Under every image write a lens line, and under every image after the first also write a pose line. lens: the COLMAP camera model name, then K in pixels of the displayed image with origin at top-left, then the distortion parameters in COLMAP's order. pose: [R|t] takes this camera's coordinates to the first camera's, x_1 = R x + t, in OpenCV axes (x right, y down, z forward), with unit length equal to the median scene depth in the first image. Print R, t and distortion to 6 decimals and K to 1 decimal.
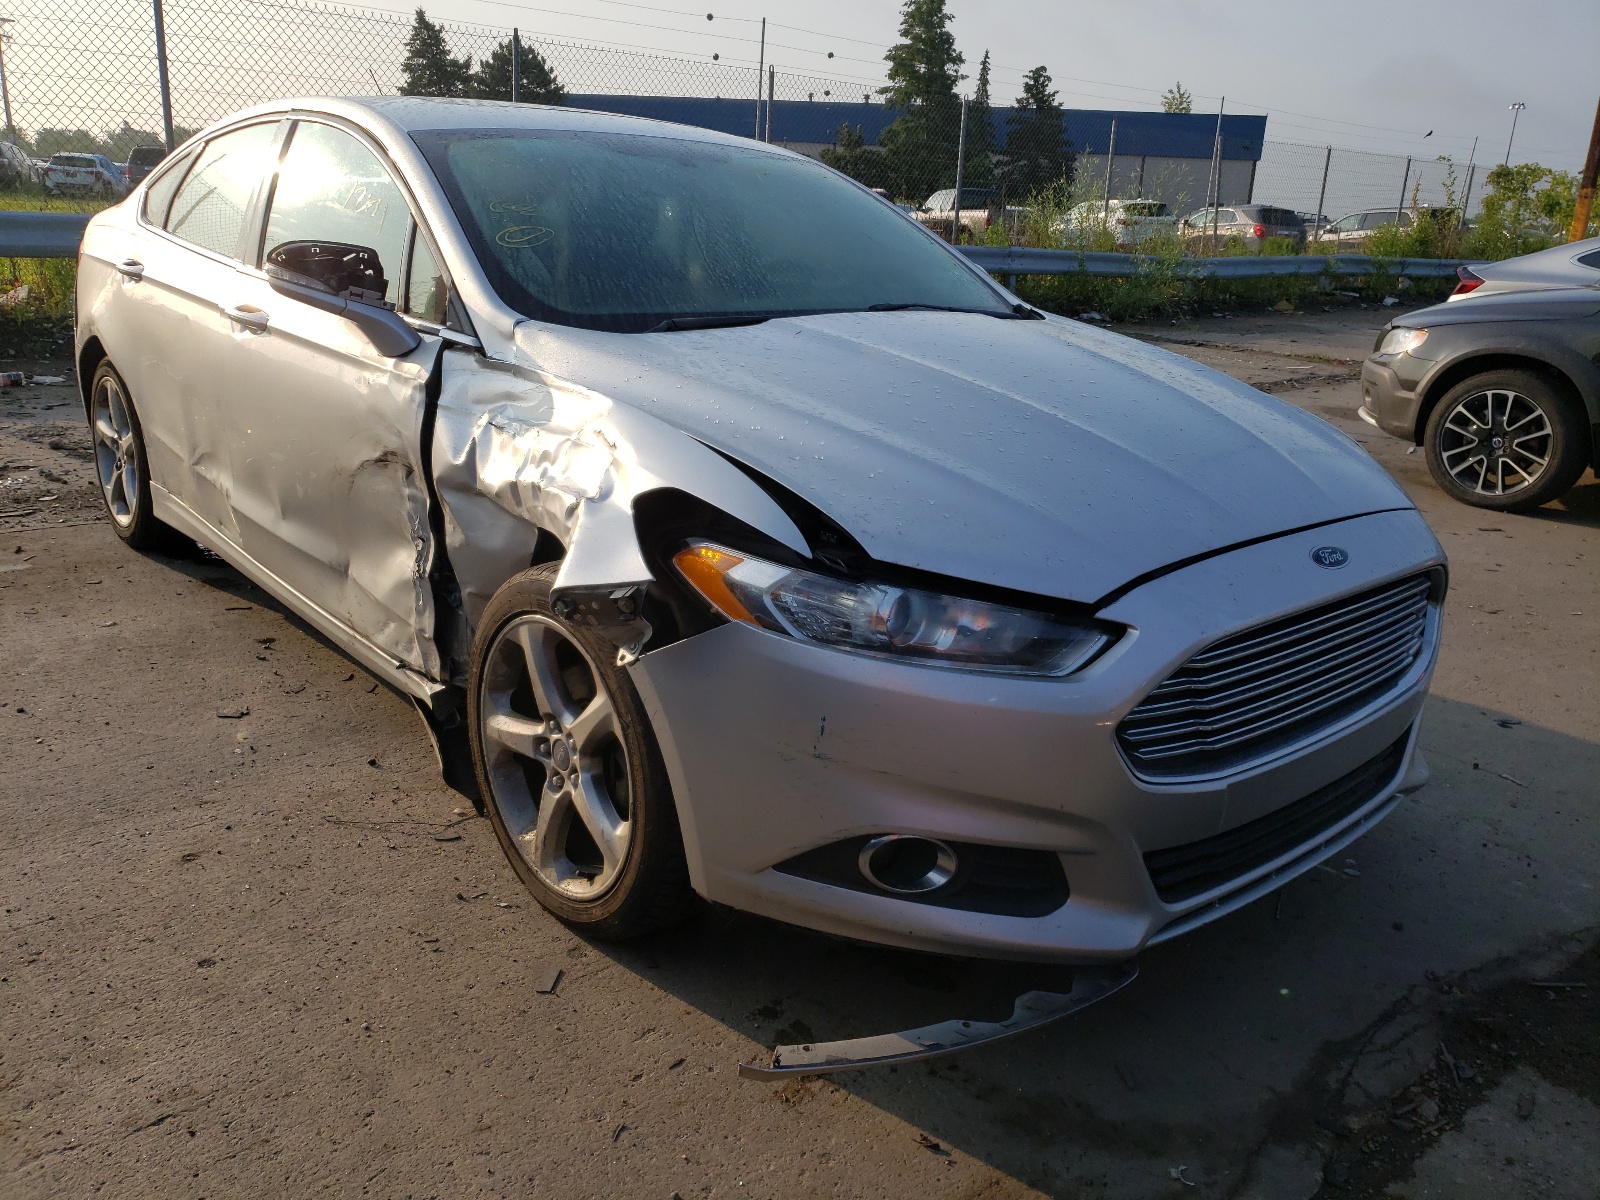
lens RADIAL K [[1207.0, 0, 800.0], [0, 1207.0, 600.0], [0, 0, 1]] dist [0.023479, 0.004933]
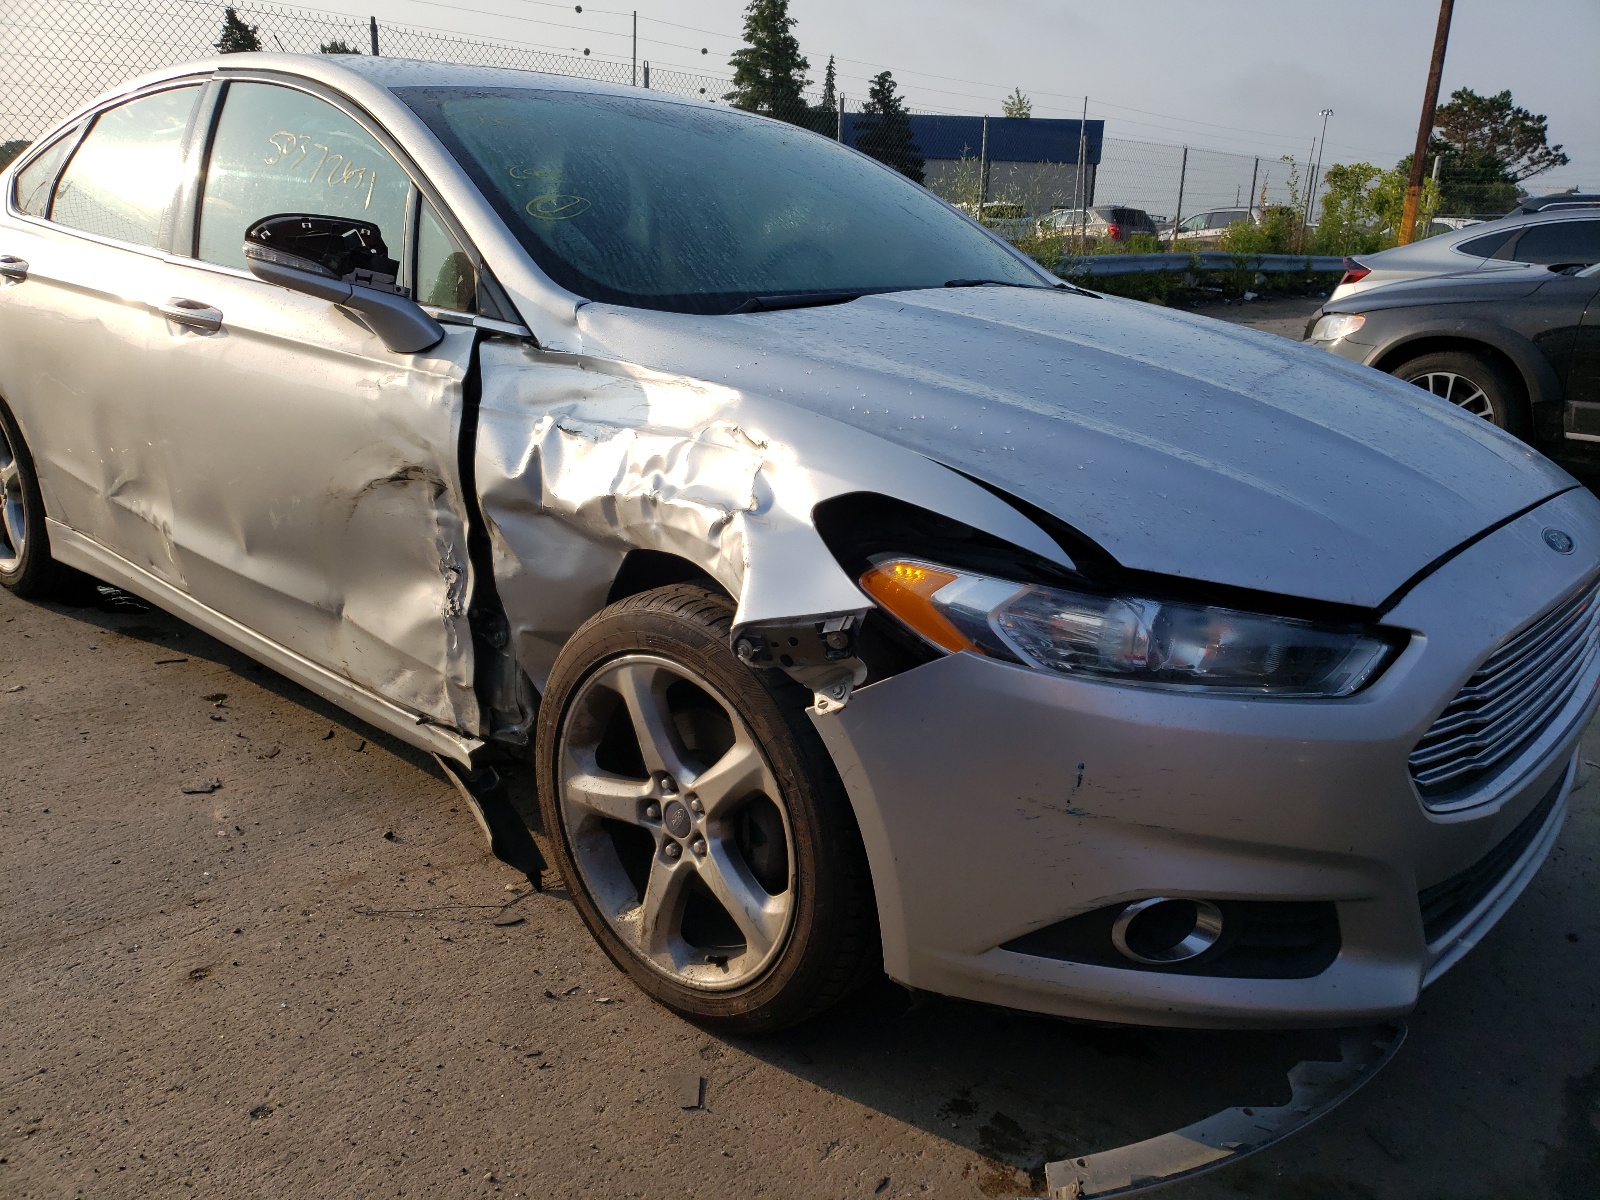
lens RADIAL K [[1218.8, 0, 830.1], [0, 1218.8, 629.5], [0, 0, 1]] dist [0.017136, 0.009753]
pose [[0.991534, -0.053640, 0.118249, -0.164674], [0.051790, 0.998484, 0.018665, -0.012084], [-0.119071, -0.012382, 0.992809, 0.132997]]
